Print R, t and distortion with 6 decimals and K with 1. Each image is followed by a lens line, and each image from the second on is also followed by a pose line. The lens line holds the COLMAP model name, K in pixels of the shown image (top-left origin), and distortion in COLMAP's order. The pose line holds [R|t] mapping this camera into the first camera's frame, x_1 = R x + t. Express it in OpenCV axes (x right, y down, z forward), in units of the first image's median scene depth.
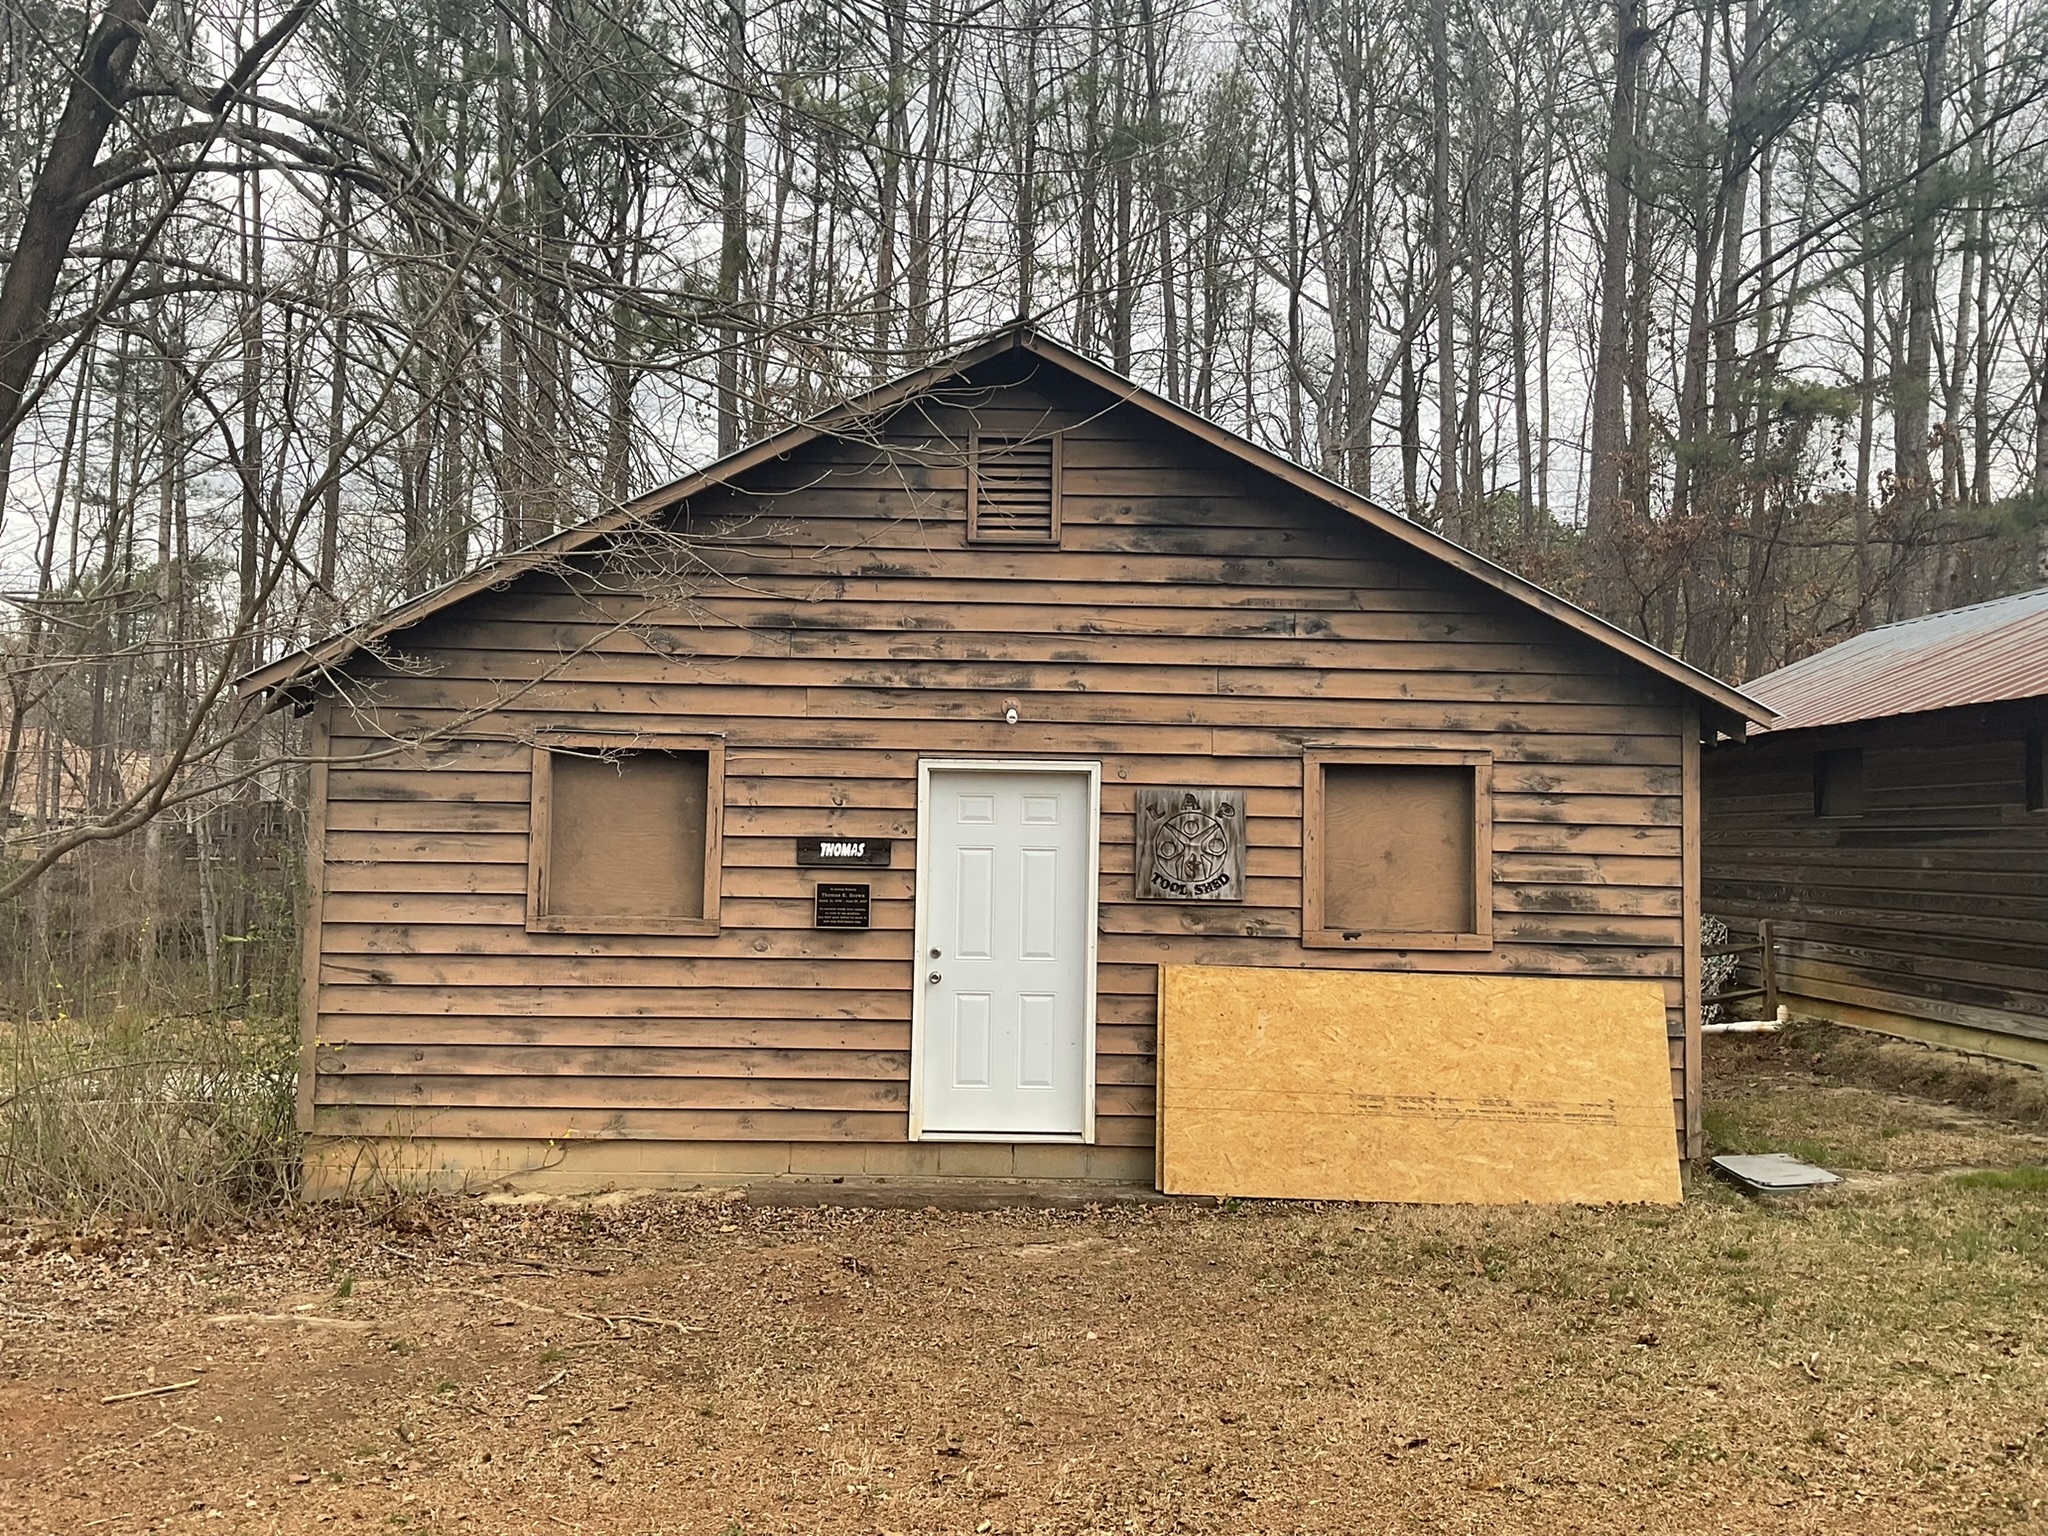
lens RADIAL K [[1689.0, 0, 1024.0], [0, 1689.0, 768.0], [0, 0, 1]] dist [0.036674, -0.060672]
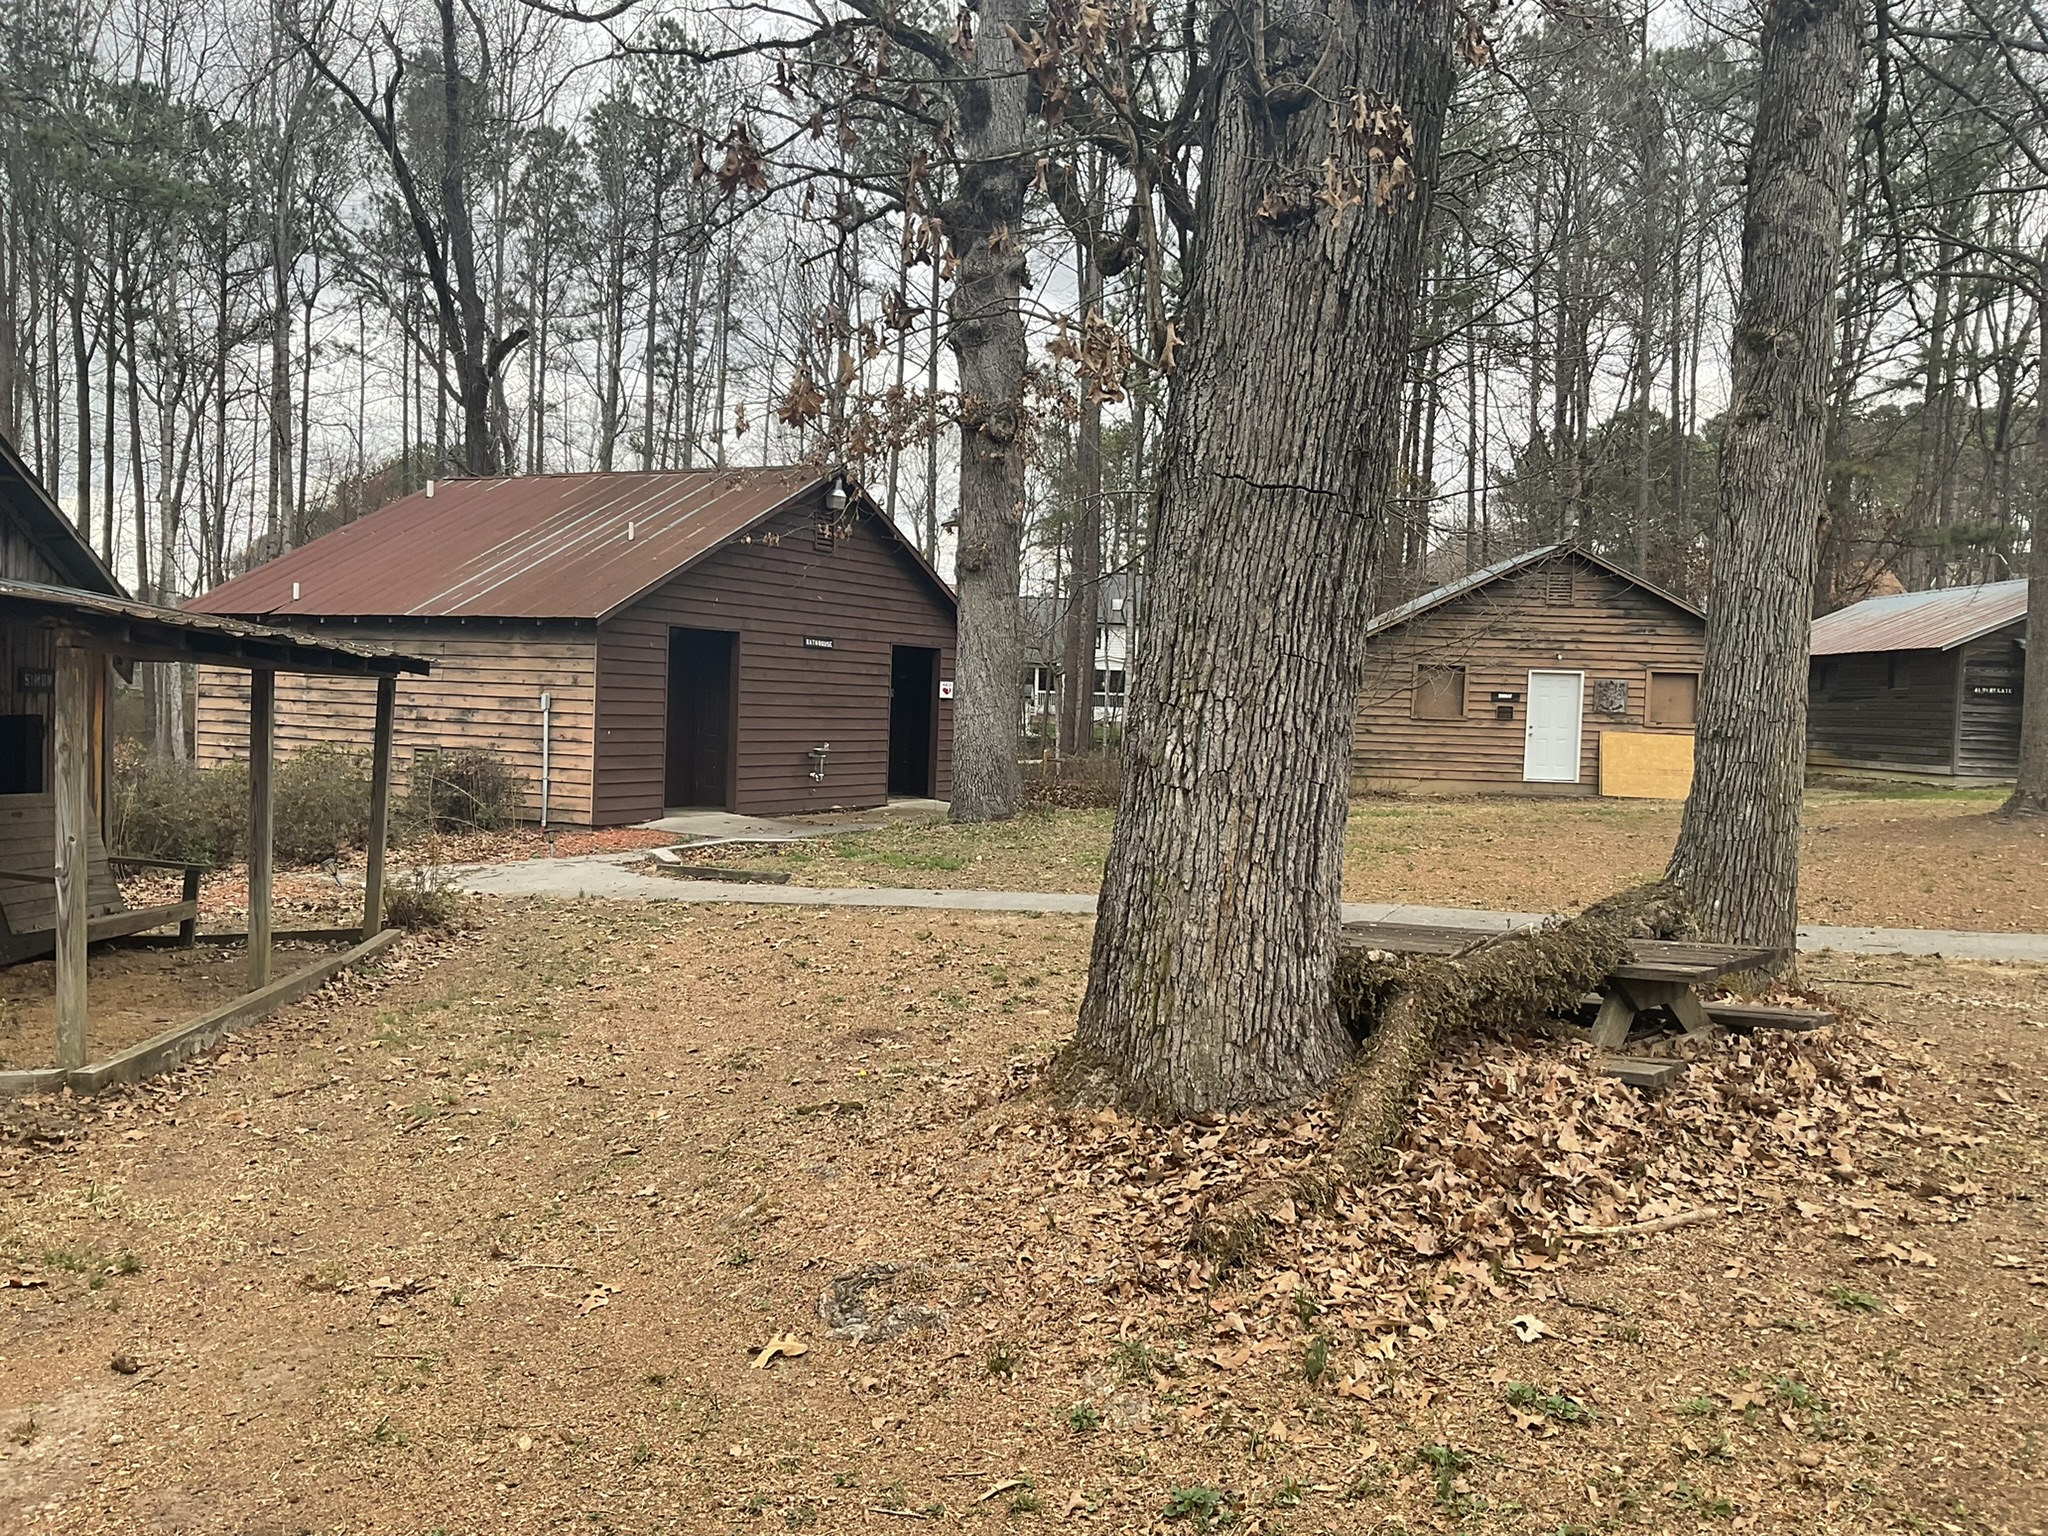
lens RADIAL K [[1707.3, 0, 993.5], [0, 1707.3, 768.2], [0, 0, 1]] dist [0.001059, -0.049287]
pose [[0.997445, 0.018730, -0.068937, -0.886659], [-0.012955, 0.996441, 0.083289, -0.077652], [0.070252, -0.082183, 0.994138, -2.459515]]
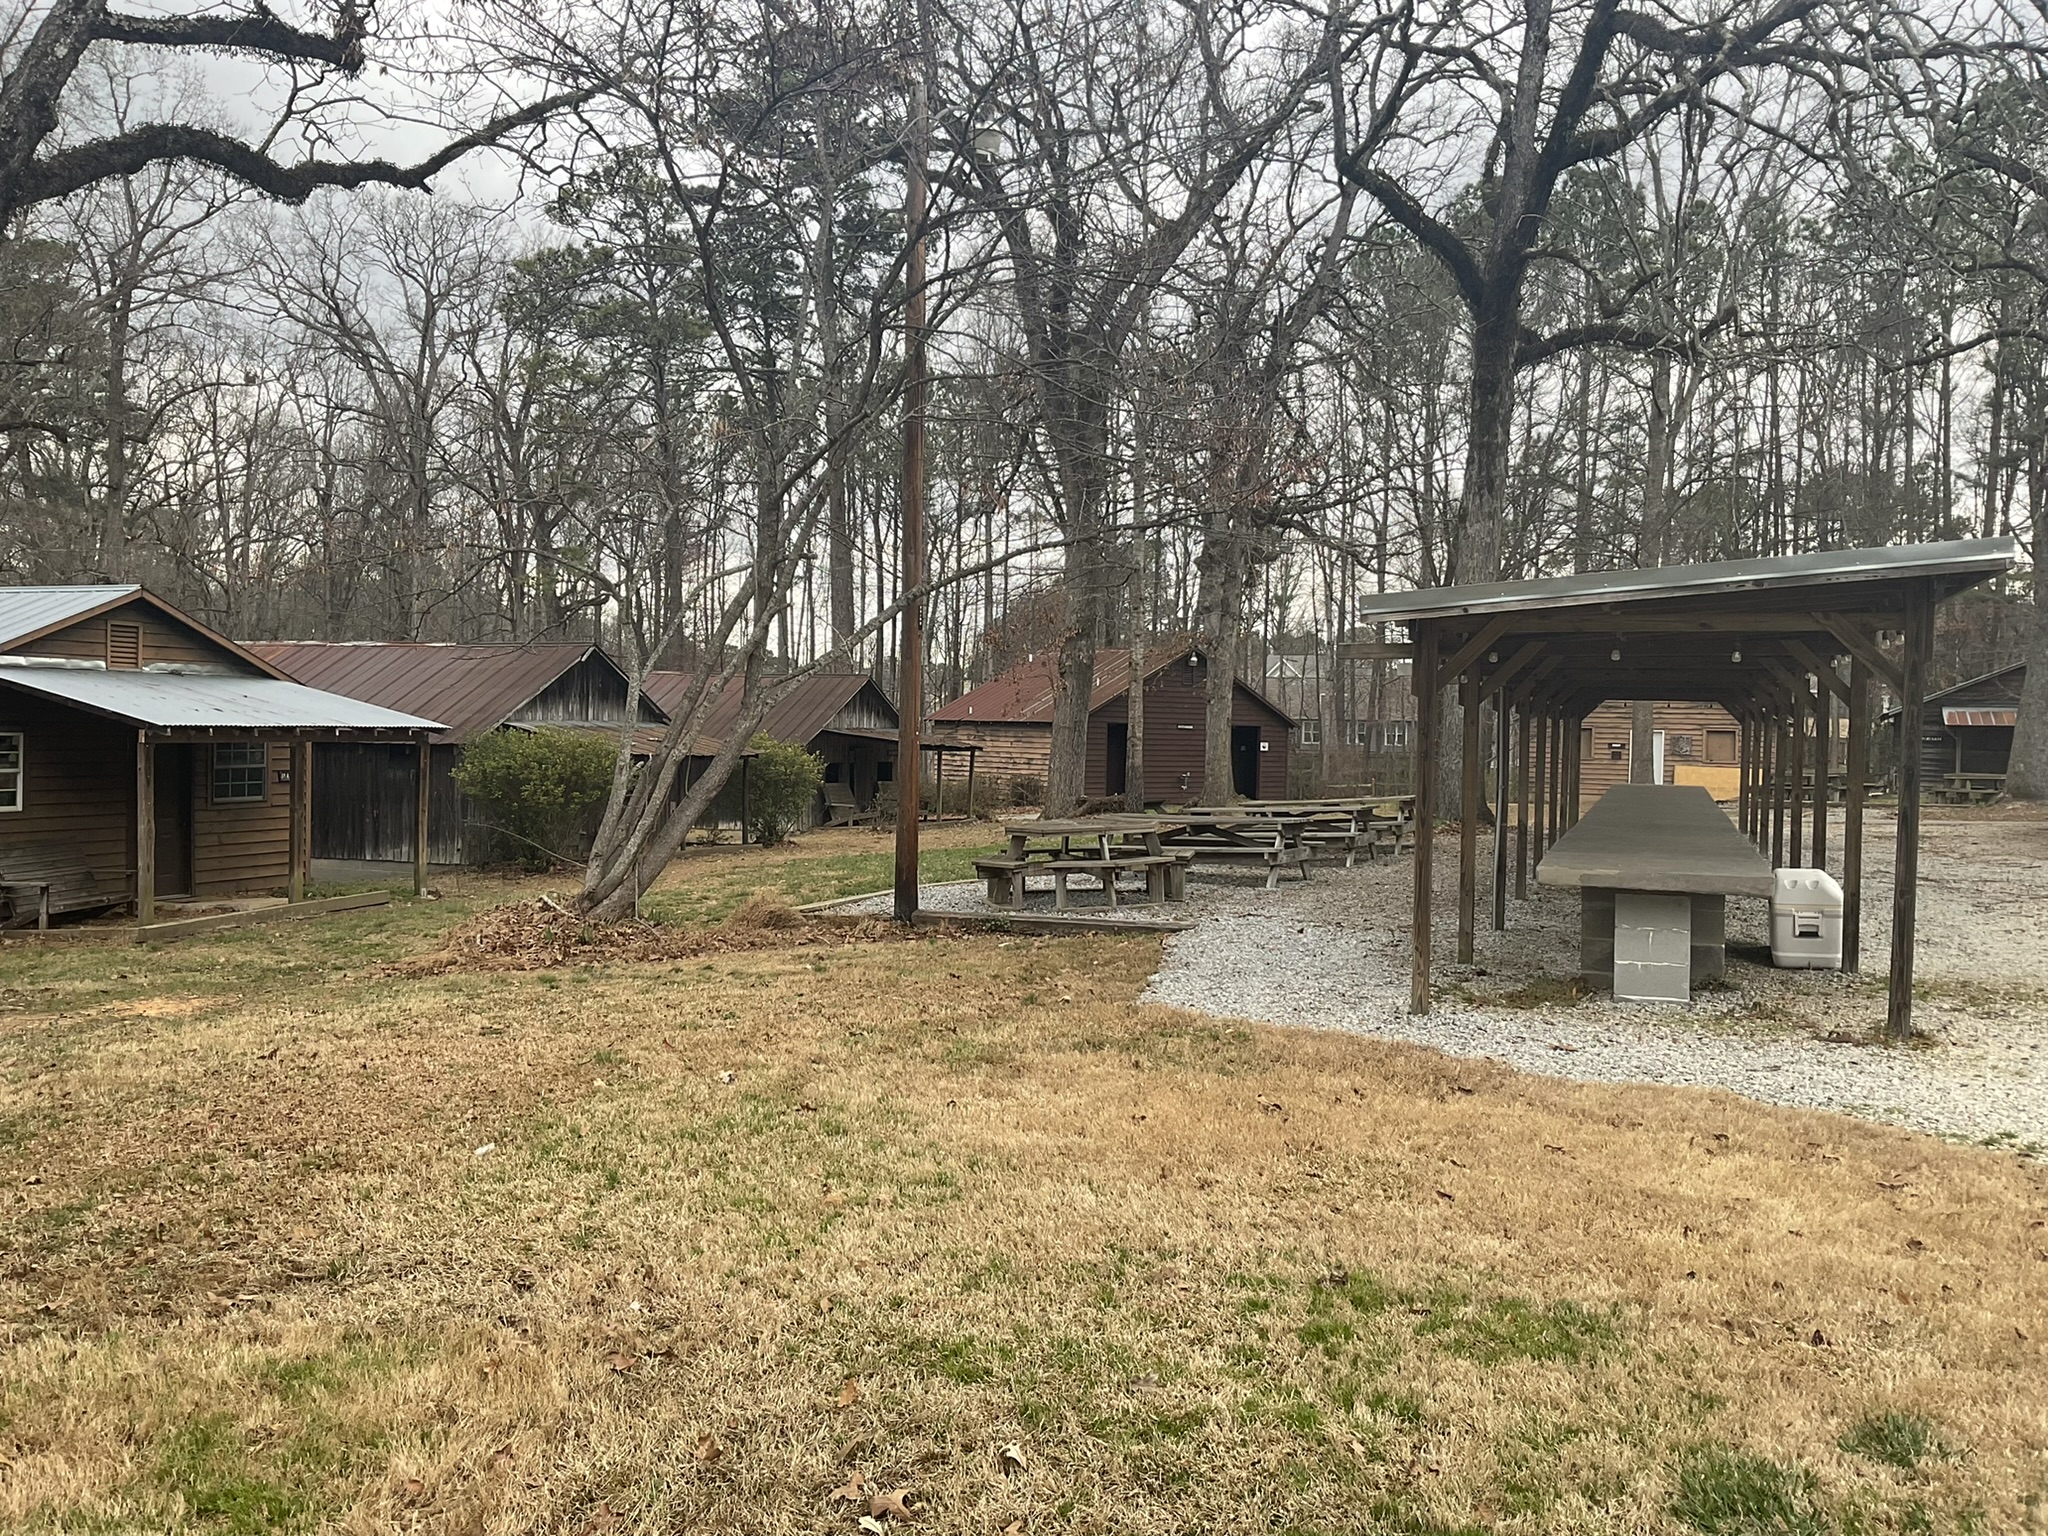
lens RADIAL K [[1707.3, 0, 993.5], [0, 1707.3, 768.2], [0, 0, 1]] dist [0.001059, -0.049287]
pose [[0.884699, 0.011398, -0.466024, 0.733305], [0.016521, 0.998306, 0.055780, -0.235825], [0.465870, -0.057047, 0.883012, -5.190220]]
